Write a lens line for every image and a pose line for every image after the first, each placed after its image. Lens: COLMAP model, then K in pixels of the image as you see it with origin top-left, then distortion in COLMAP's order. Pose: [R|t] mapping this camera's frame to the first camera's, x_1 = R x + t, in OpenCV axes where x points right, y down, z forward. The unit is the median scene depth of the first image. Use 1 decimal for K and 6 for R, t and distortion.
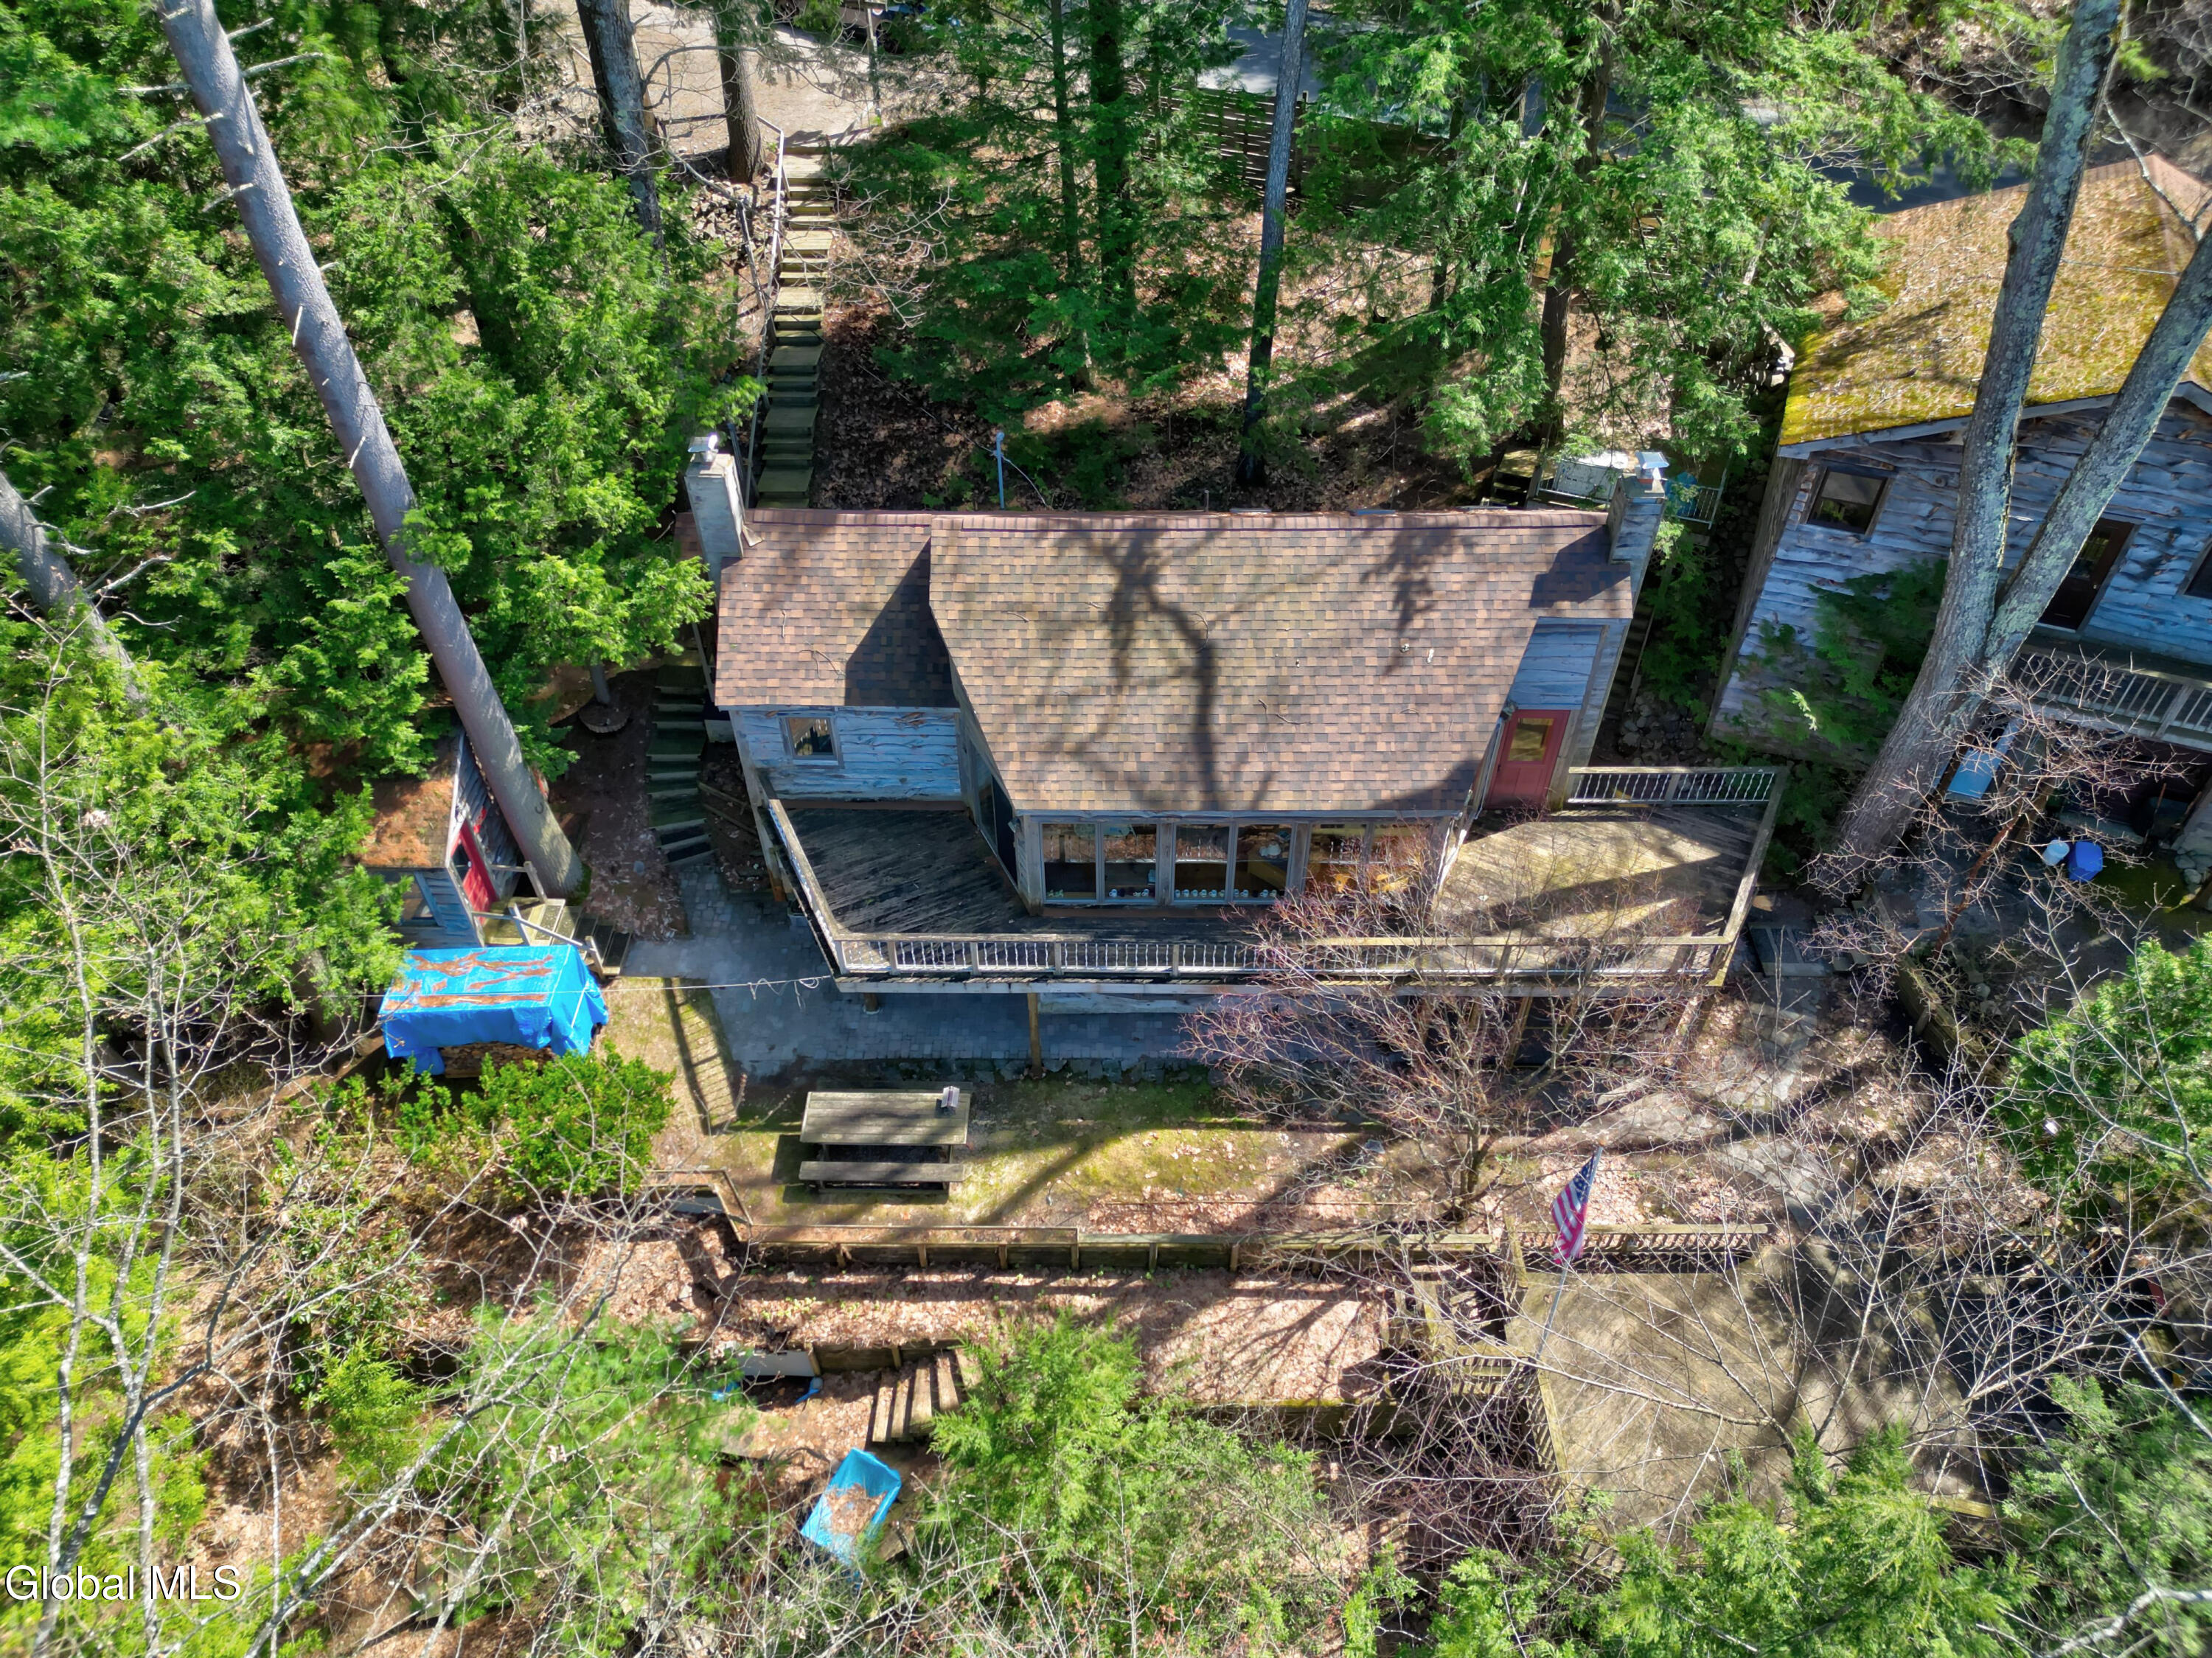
lens RADIAL K [[1536.5, 0, 1098.1], [0, 1536.5, 837.1], [0, 0, 1]] dist [0.088224, -0.089000]
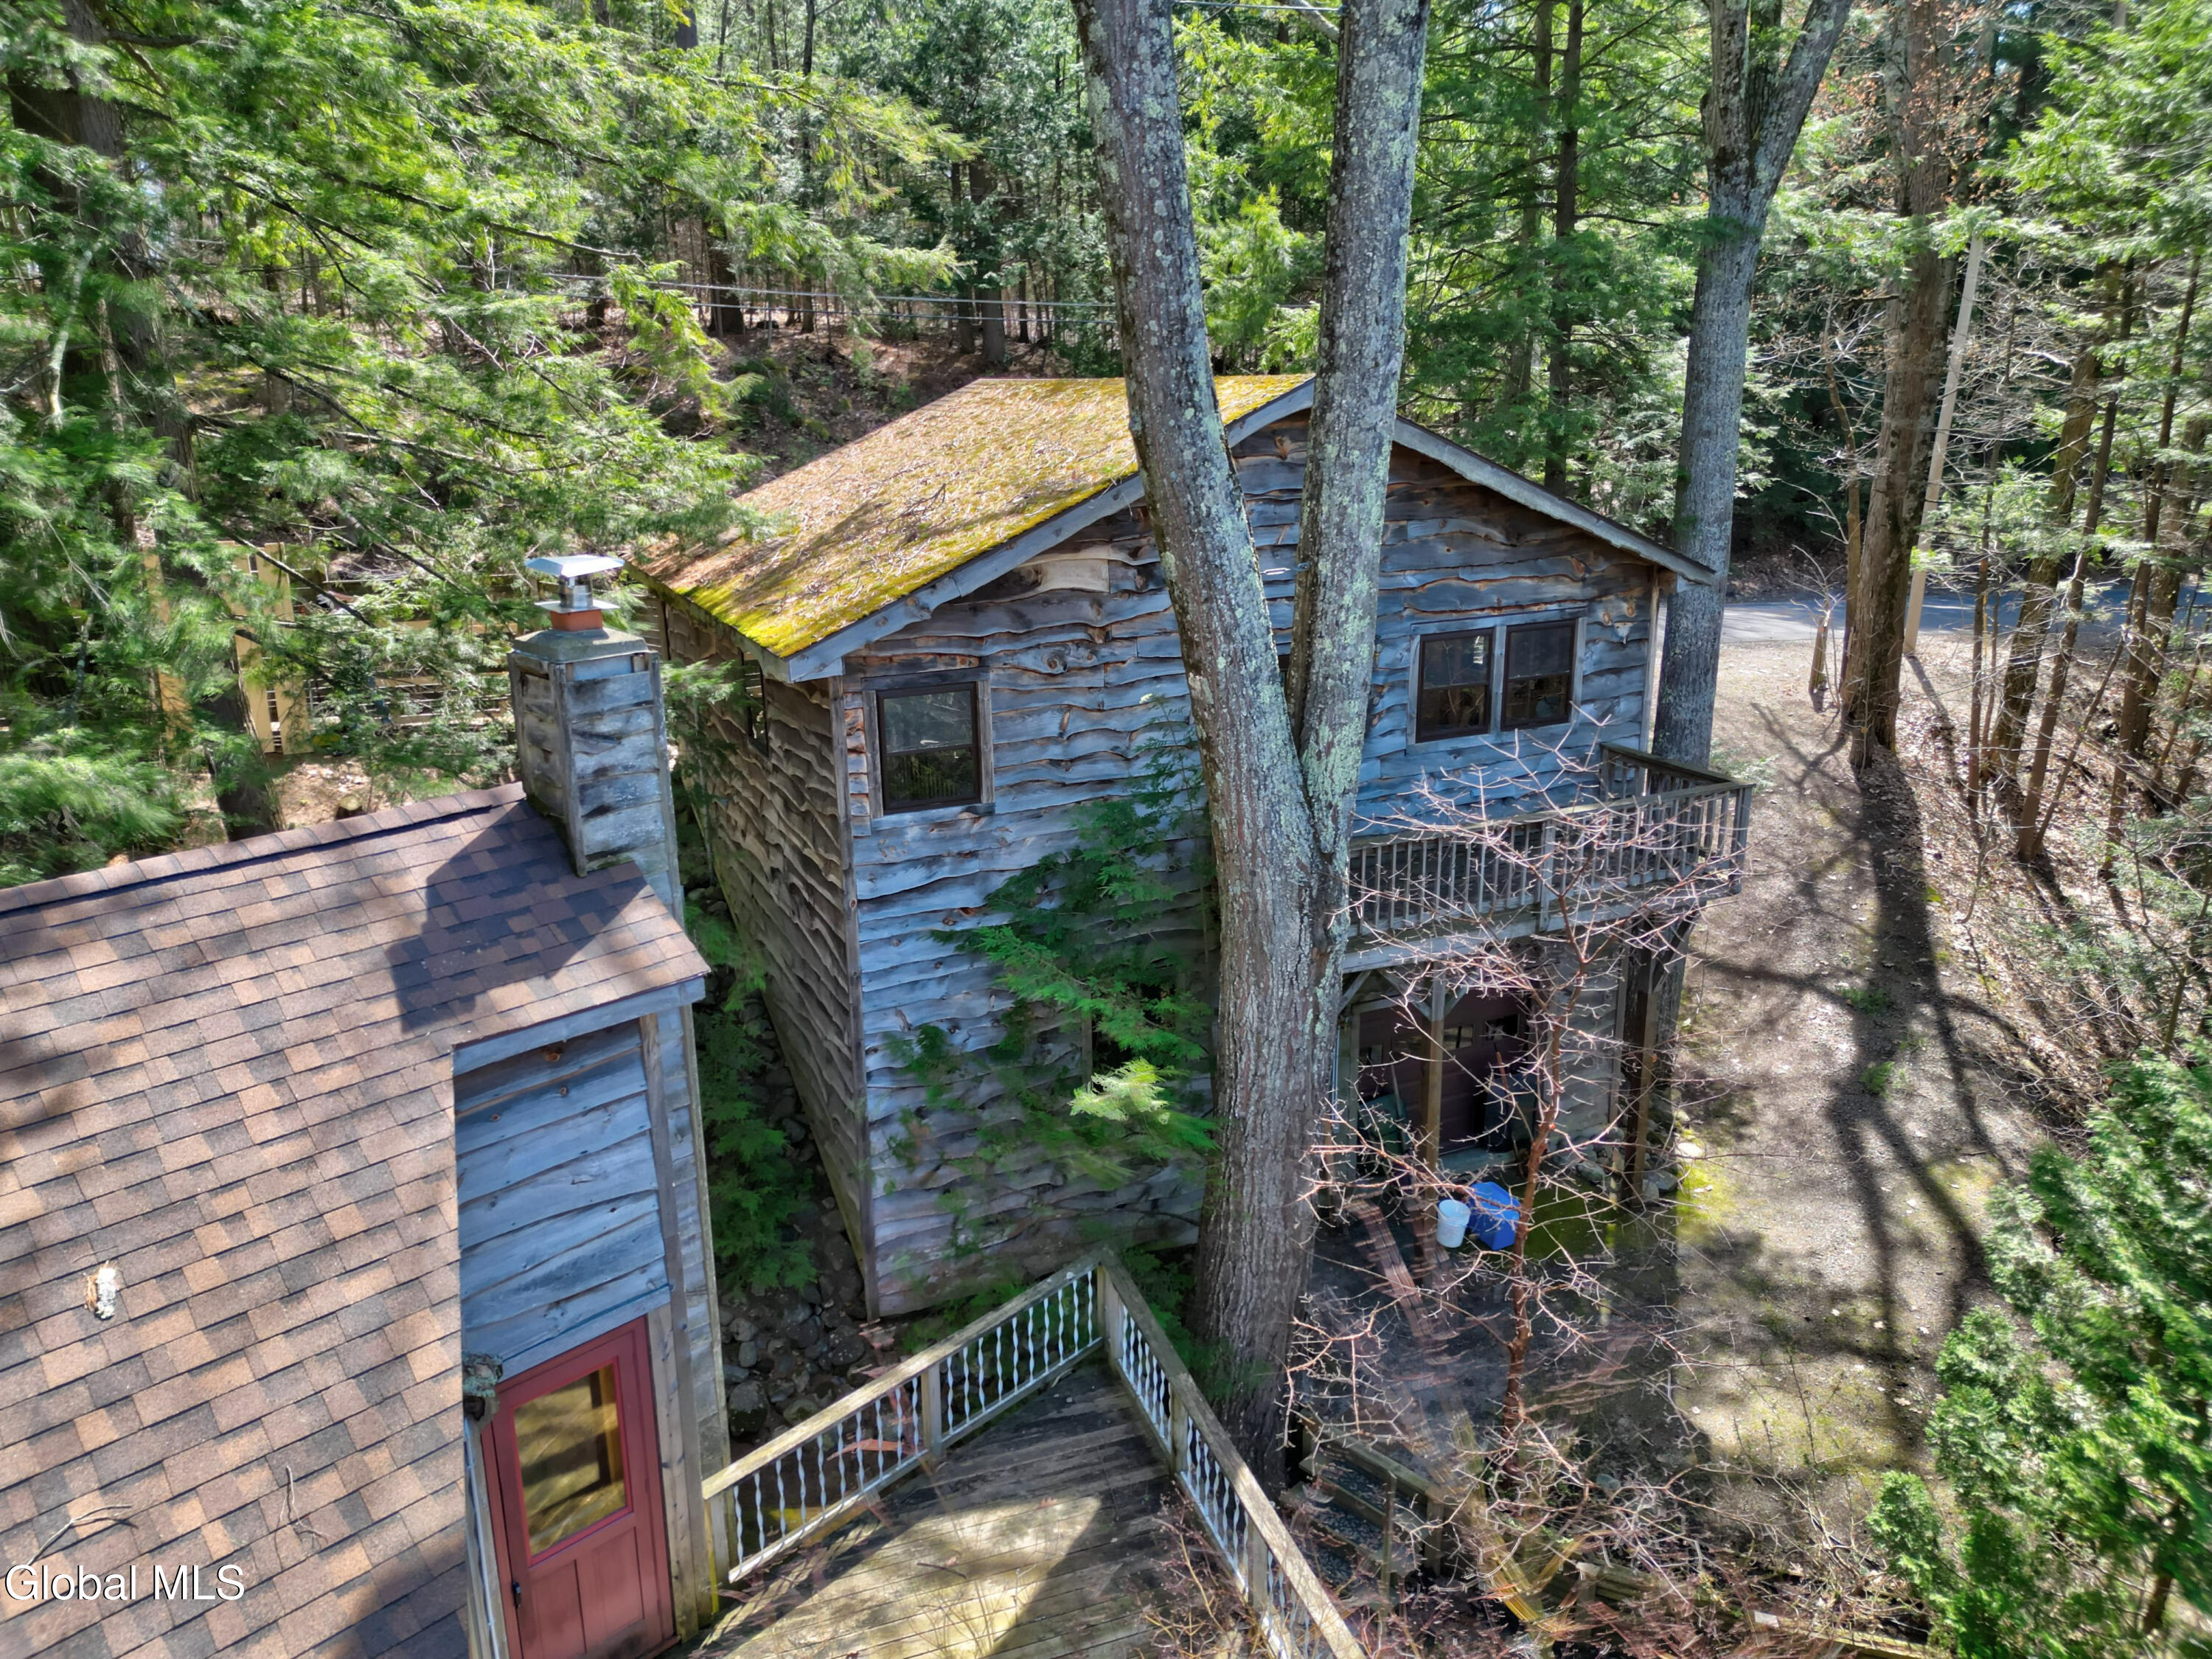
lens RADIAL K [[1536.7, 0, 1098.1], [0, 1536.7, 837.6], [0, 0, 1]] dist [0.088224, -0.089000]
pose [[0.685201, -0.195761, 0.701553, 0.155700], [0.527038, 0.798081, -0.292057, -0.010938], [-0.502723, 0.569863, 0.650020, 0.681900]]
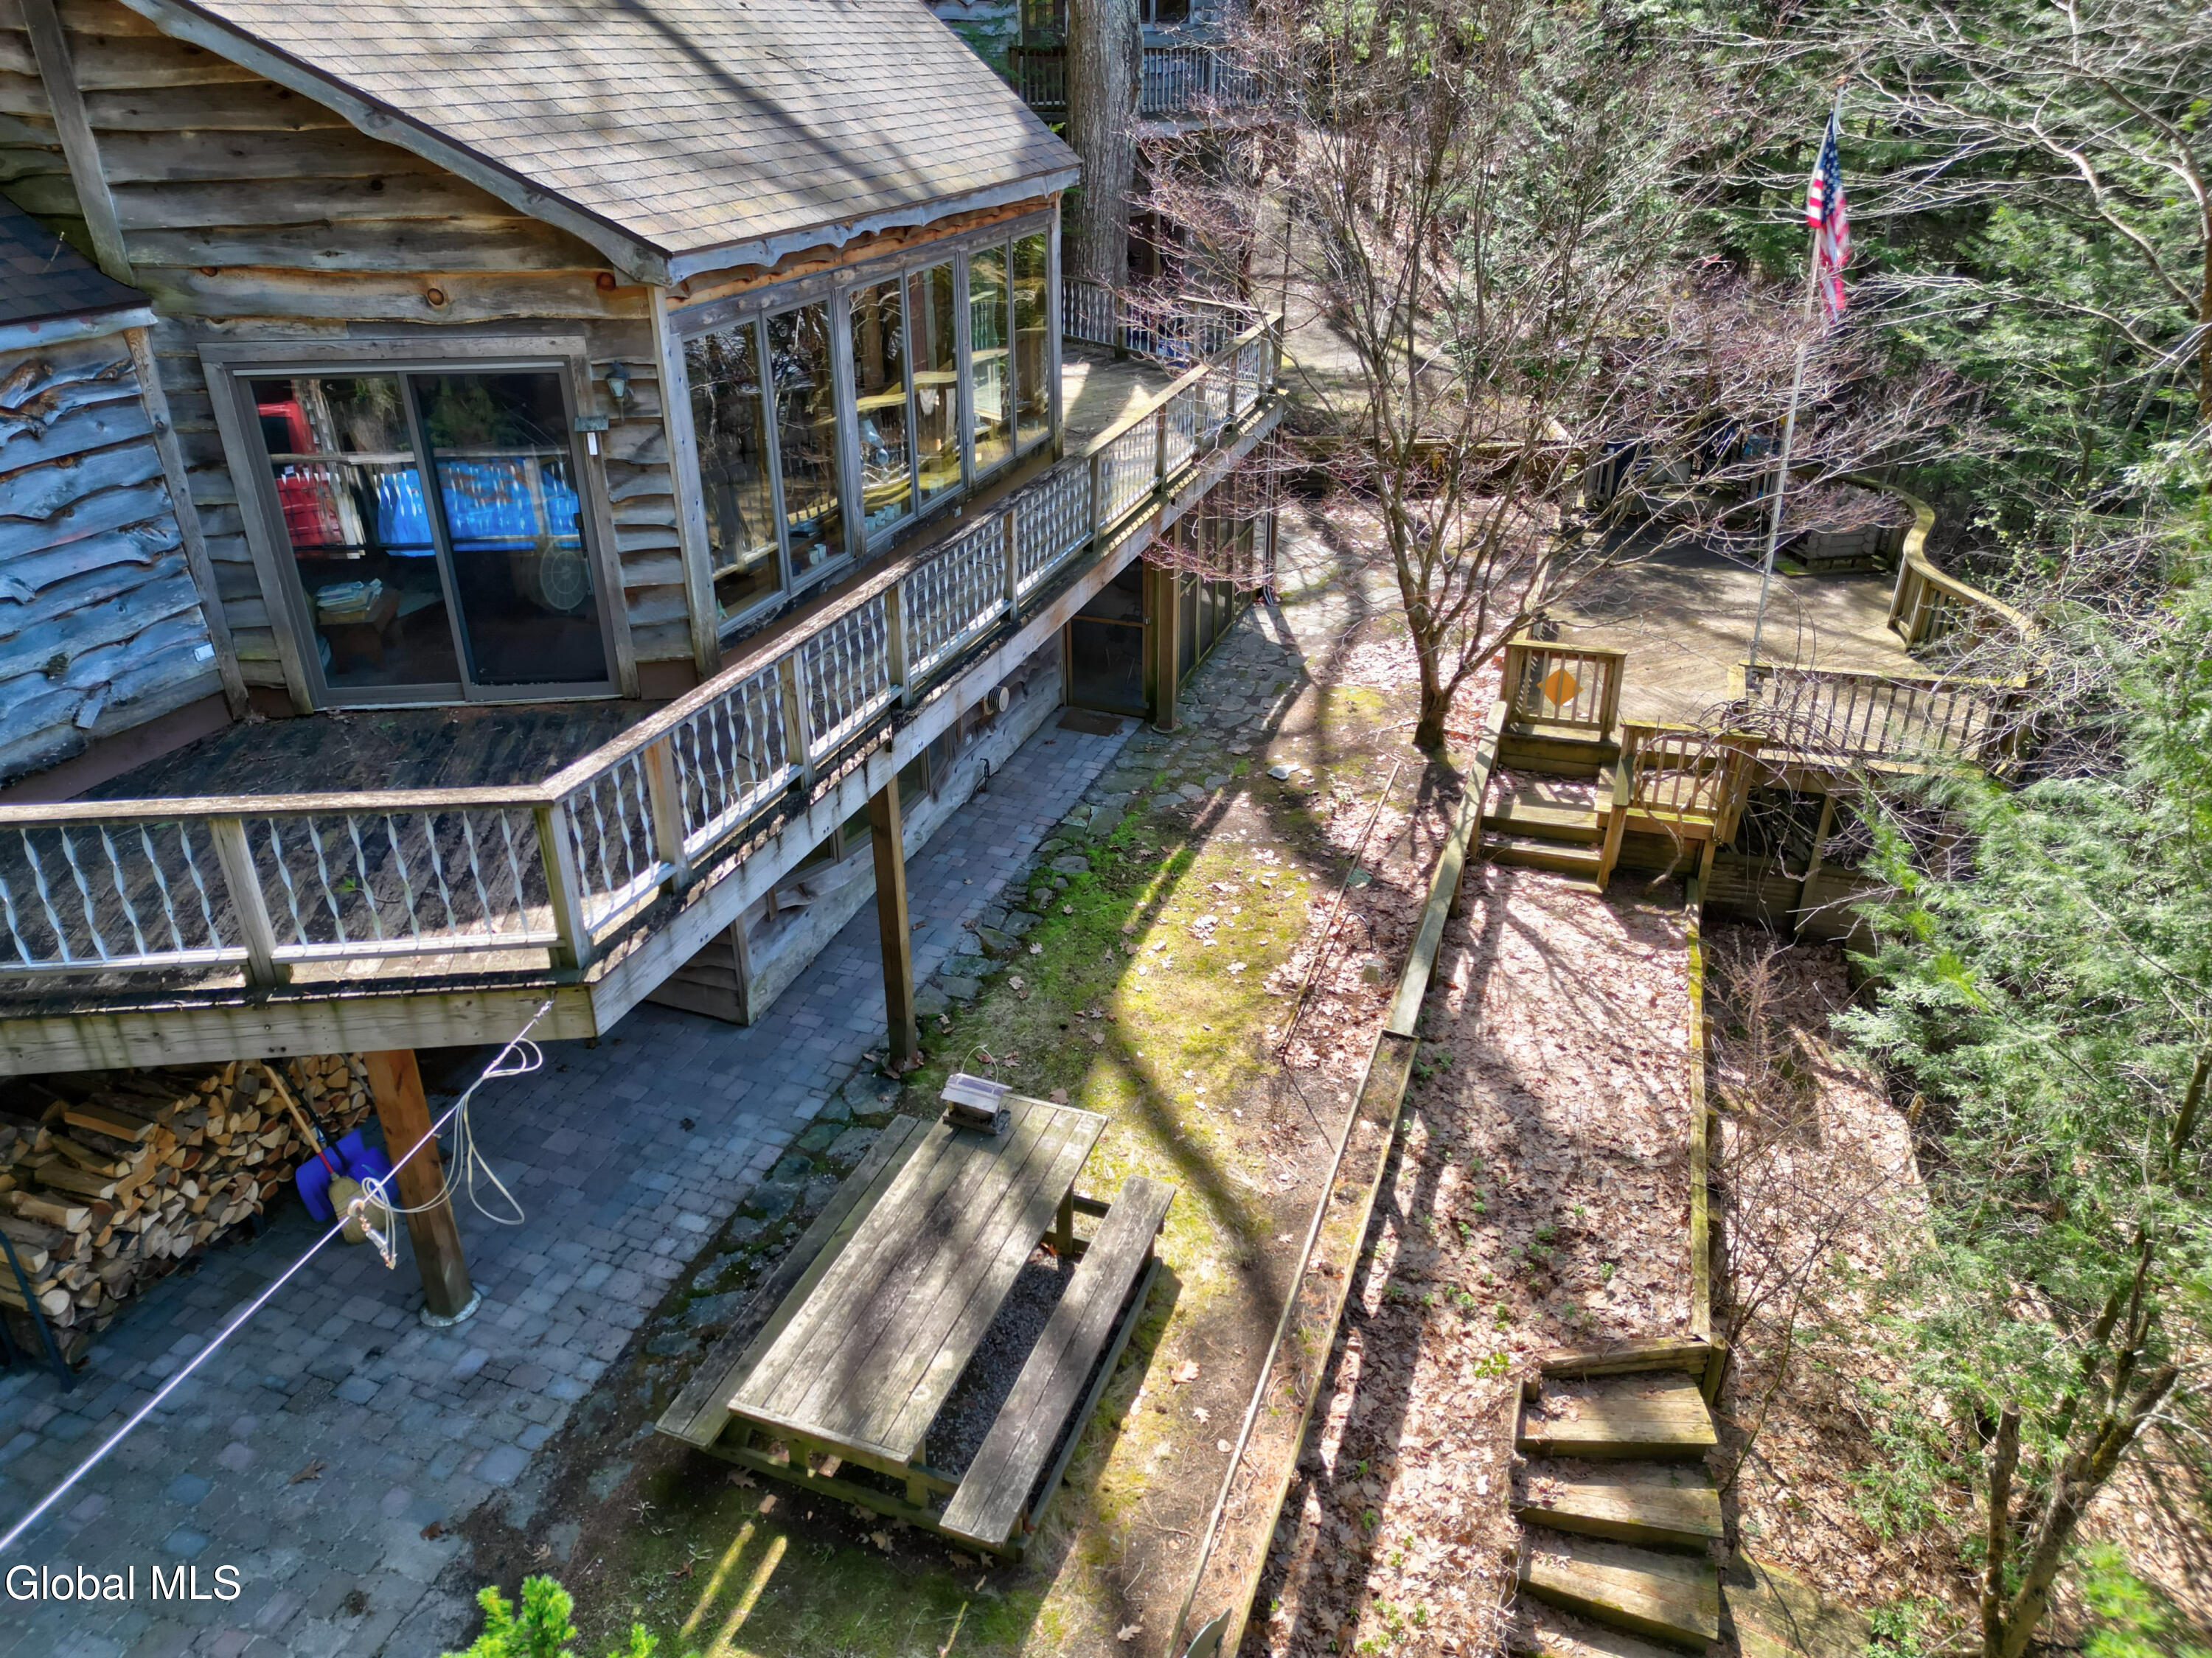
lens RADIAL K [[1536.5, 0, 1098.1], [0, 1536.5, 837.1], [0, 0, 1]] dist [0.088224, -0.089000]
pose [[0.323249, -0.418913, 0.848541, -0.373961], [0.680097, 0.726338, 0.099502, 0.115530], [-0.658011, 0.544926, 0.519690, 0.780581]]
